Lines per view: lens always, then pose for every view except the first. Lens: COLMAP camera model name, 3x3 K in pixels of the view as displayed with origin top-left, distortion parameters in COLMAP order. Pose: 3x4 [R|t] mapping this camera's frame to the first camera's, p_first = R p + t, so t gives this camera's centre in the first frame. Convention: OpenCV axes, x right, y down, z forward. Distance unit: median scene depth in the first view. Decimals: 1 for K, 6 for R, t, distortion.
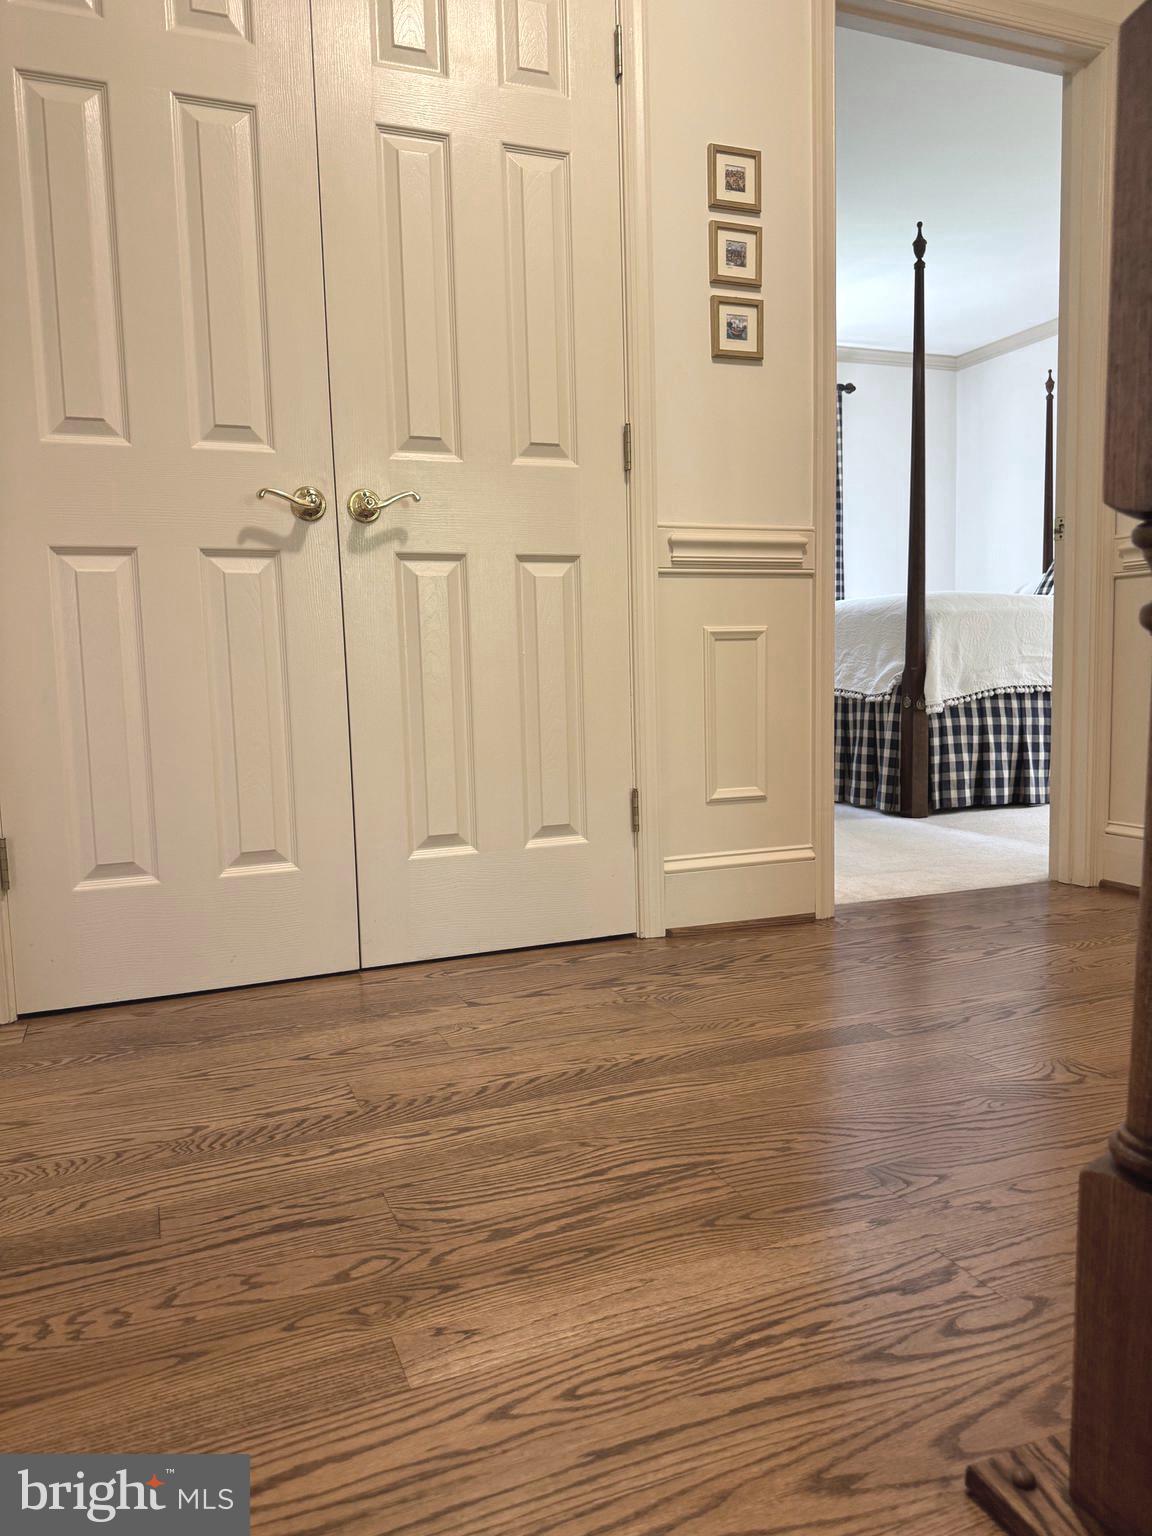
lens RADIAL K [[1078.4, 0, 561.8], [0, 1078.4, 769.8], [0, 0, 1]] dist [0.038550, -0.046685]
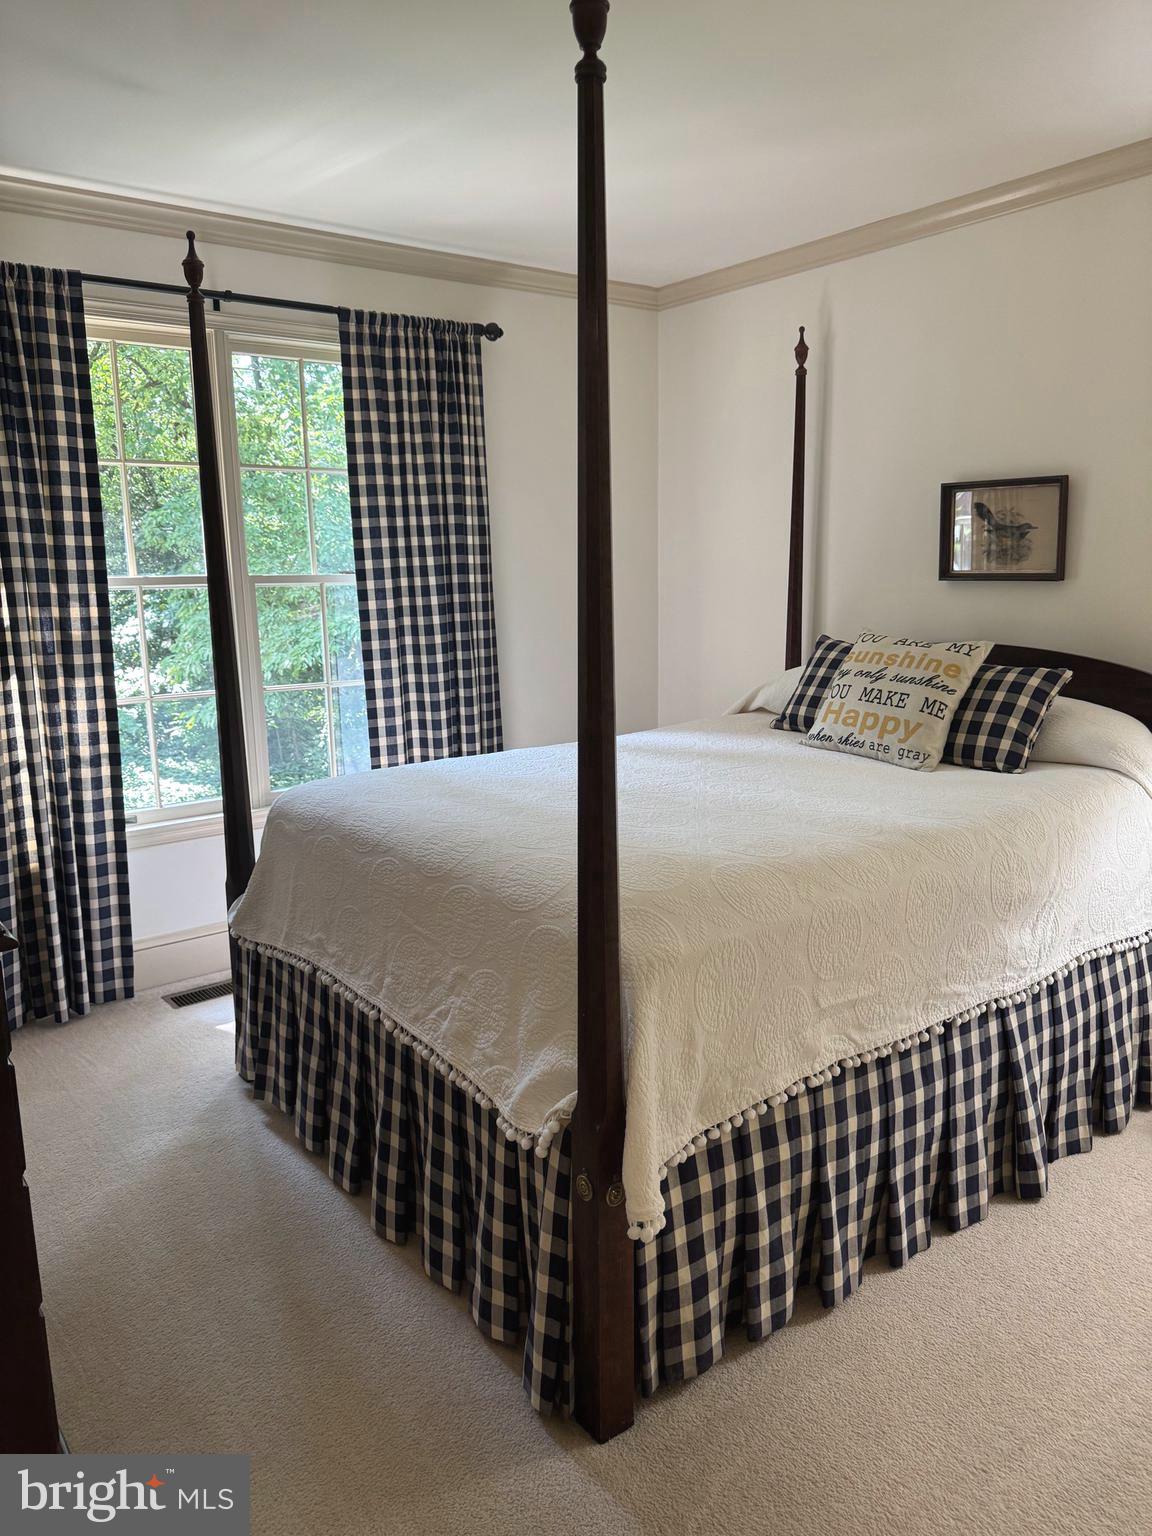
lens RADIAL K [[1078.4, 0, 561.8], [0, 1078.4, 769.8], [0, 0, 1]] dist [0.038550, -0.046685]
pose [[0.963070, -0.044437, 0.265557, 0.201003], [0.018715, 0.994949, 0.098619, -0.257401], [-0.268599, -0.090008, 0.959038, 0.598669]]
